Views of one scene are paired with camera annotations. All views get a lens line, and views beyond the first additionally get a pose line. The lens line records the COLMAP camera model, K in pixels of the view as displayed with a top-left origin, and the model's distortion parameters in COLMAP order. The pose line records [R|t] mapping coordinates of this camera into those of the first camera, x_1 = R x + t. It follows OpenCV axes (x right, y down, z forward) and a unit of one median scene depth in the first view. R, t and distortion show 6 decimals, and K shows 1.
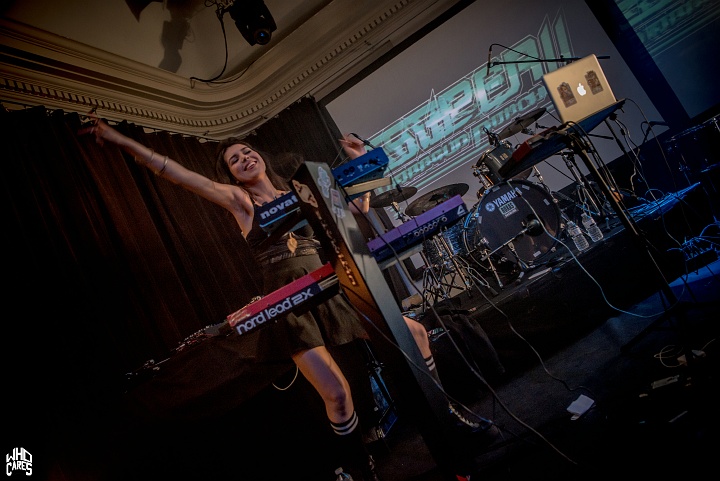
lens RADIAL K [[530.3, 0, 356.6], [0, 530.3, 239.0], [0, 0, 1]] dist [-0.072329, 0.009935]
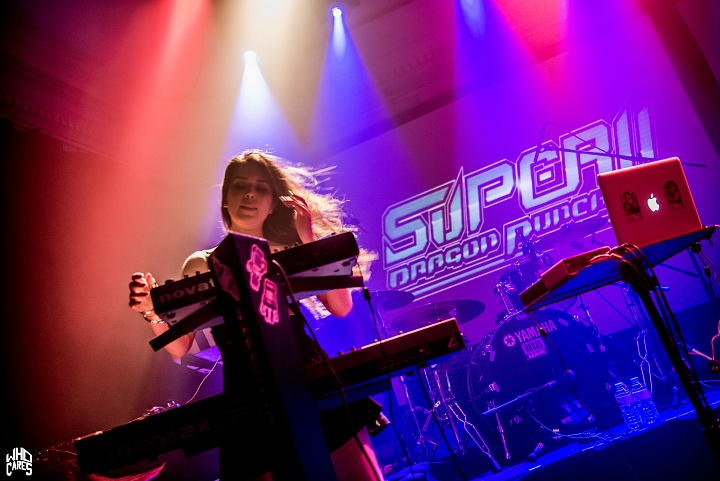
lens RADIAL K [[704.1, 0, 355.7], [0, 704.1, 227.9], [0, 0, 1]] dist [0.006829, 0.000000]
pose [[0.983181, 0.182339, -0.010366, 0.031996], [-0.181566, 0.969724, -0.163306, -0.015405], [-0.019724, 0.162441, 0.986521, 0.044145]]
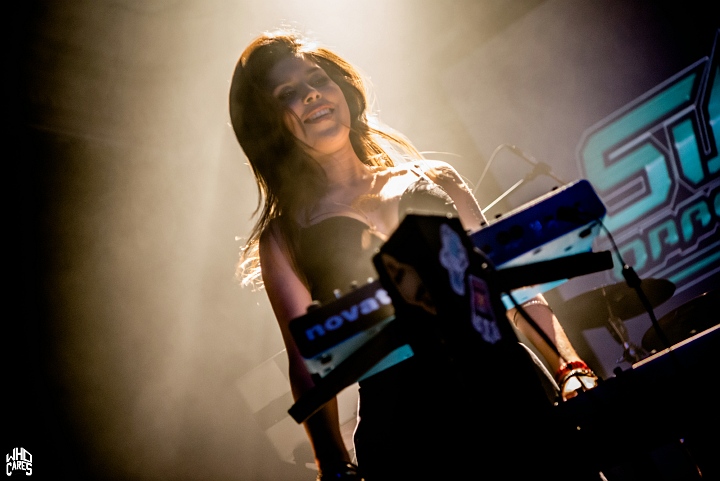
lens RADIAL K [[1403.8, 0, 357.6], [0, 1403.8, 236.2], [0, 0, 1]] dist [0.352905, 0.000000]
pose [[0.994443, 0.013297, -0.104434, -0.009463], [-0.026652, 0.991475, -0.127543, 0.011661], [0.101848, 0.129618, 0.986320, -0.076294]]
